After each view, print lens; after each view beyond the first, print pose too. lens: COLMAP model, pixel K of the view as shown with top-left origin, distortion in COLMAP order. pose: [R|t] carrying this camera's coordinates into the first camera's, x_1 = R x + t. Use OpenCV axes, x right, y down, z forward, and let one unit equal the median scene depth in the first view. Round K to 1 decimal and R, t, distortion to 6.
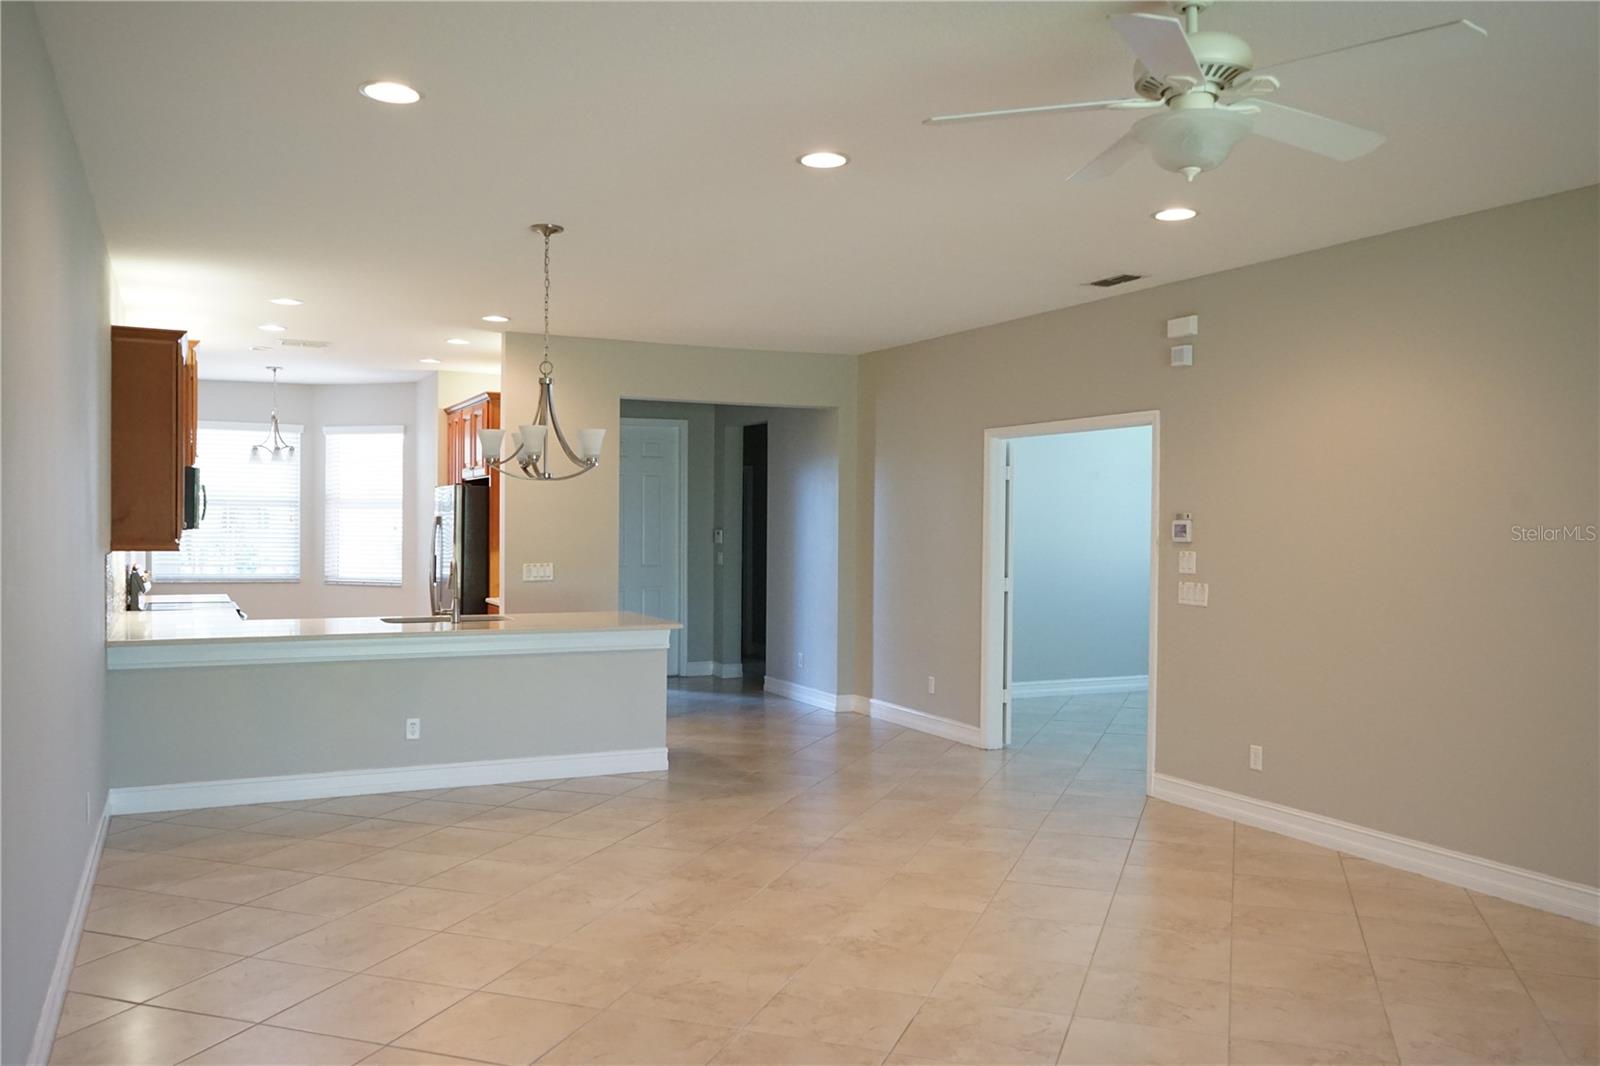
lens RADIAL K [[1262.0, 0, 803.8], [0, 1262.0, 536.3], [0, 0, 1]] dist [-0.019221, 0.009523]
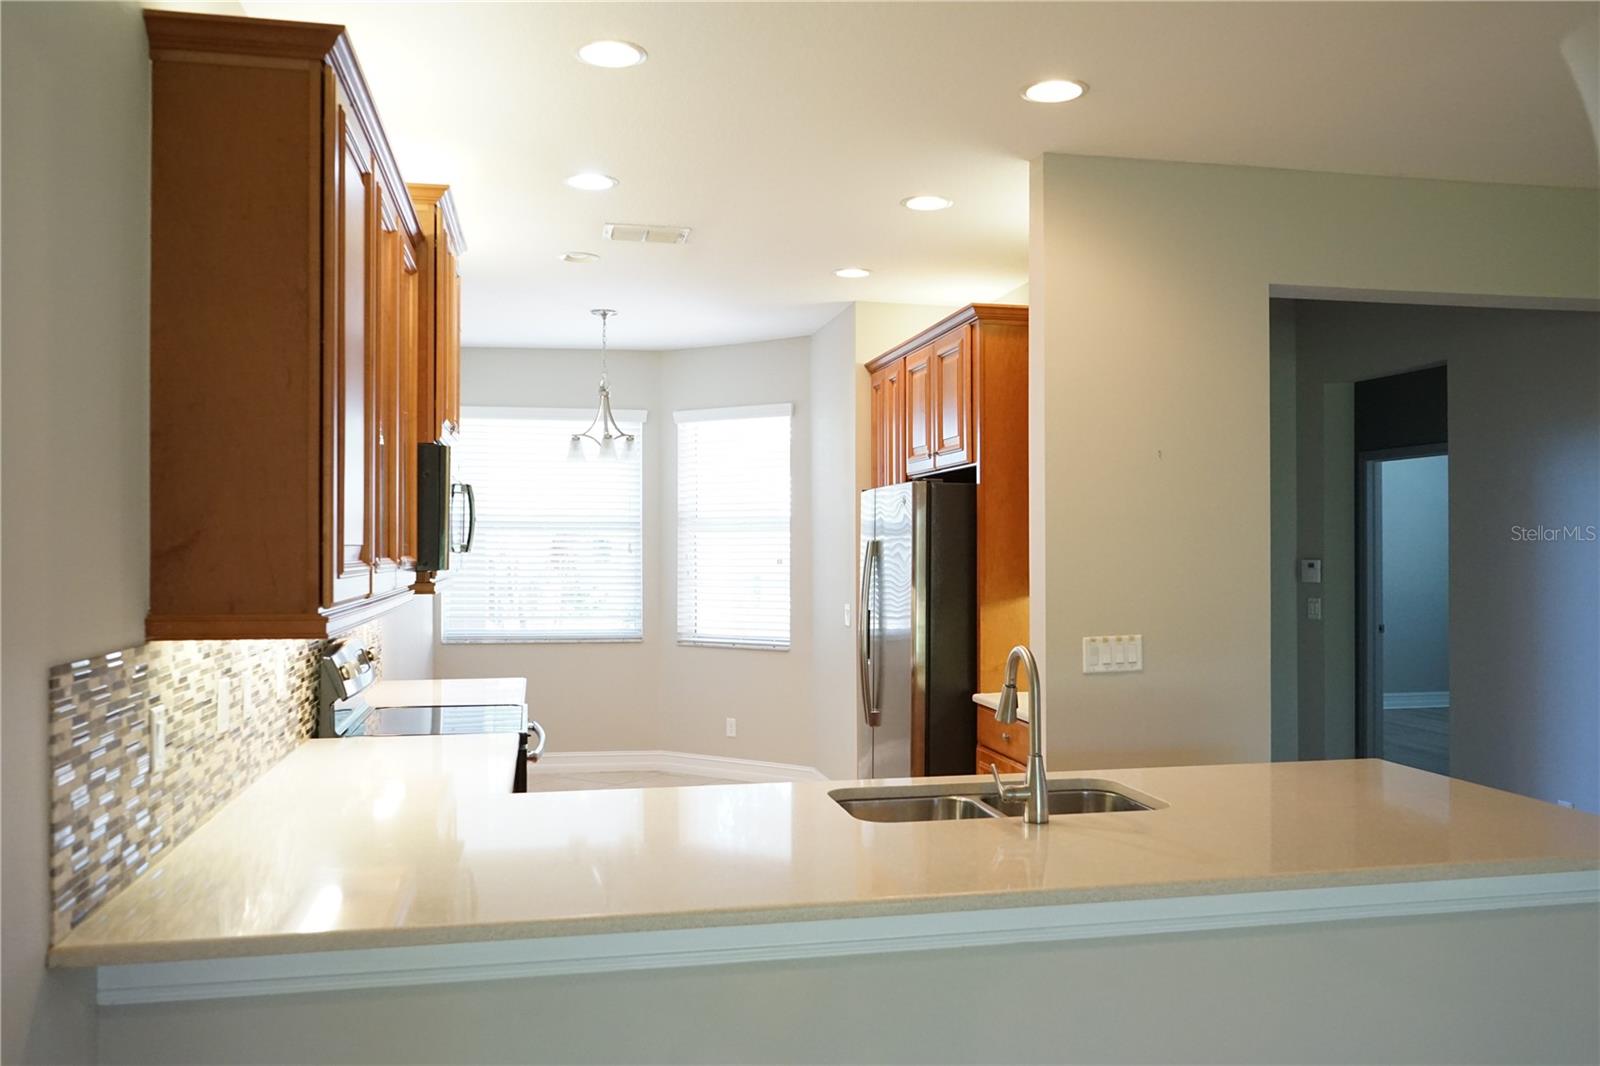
lens RADIAL K [[1262.0, 0, 799.2], [0, 1262.0, 534.4], [0, 0, 1]] dist [-0.019221, 0.009523]
pose [[0.967164, -0.013049, -0.253817, -0.028543], [0.007174, 0.999685, -0.024059, -0.000875], [0.254051, 0.021448, 0.966953, 0.071173]]
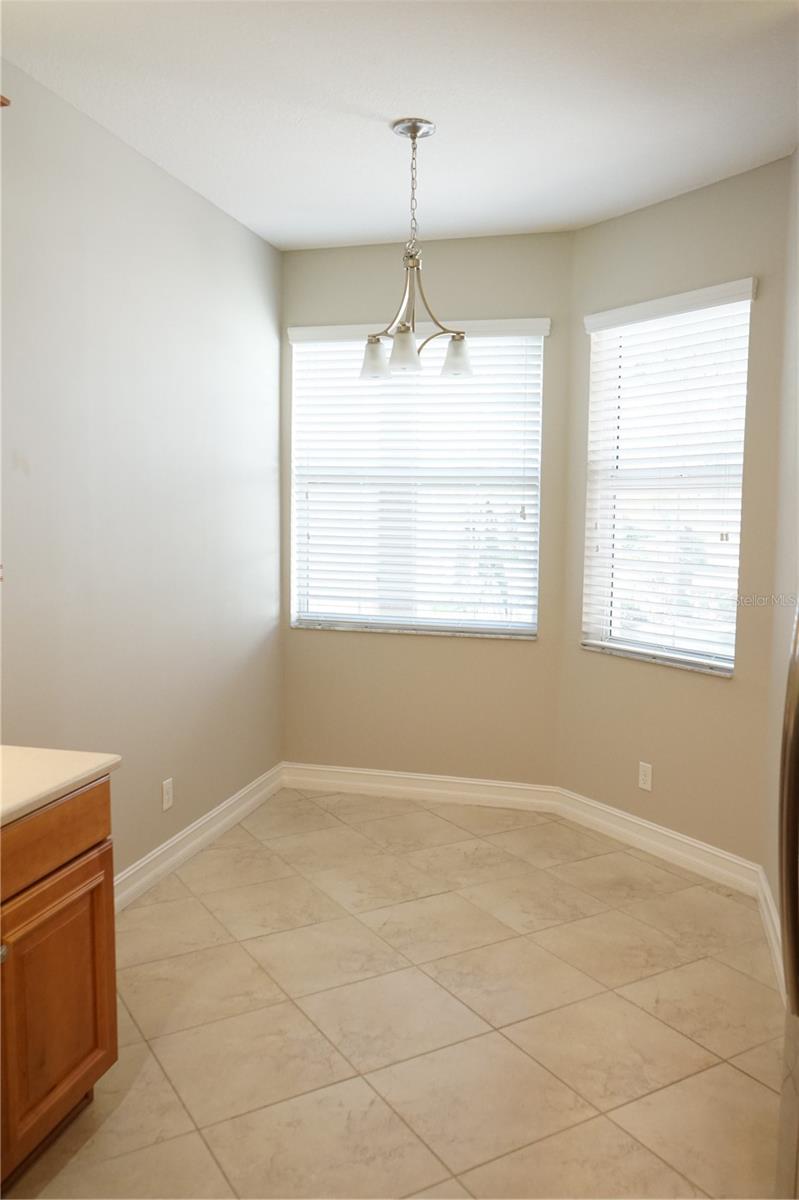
lens RADIAL K [[946.5, 0, 430.1], [0, 946.5, 599.6], [0, 0, 1]] dist [-0.019221, 0.009523]
pose [[0.770225, 0.061411, -0.634808, -0.038410], [-0.011560, 0.996534, 0.082378, -0.001959], [0.637667, -0.056111, 0.768266, 0.134021]]
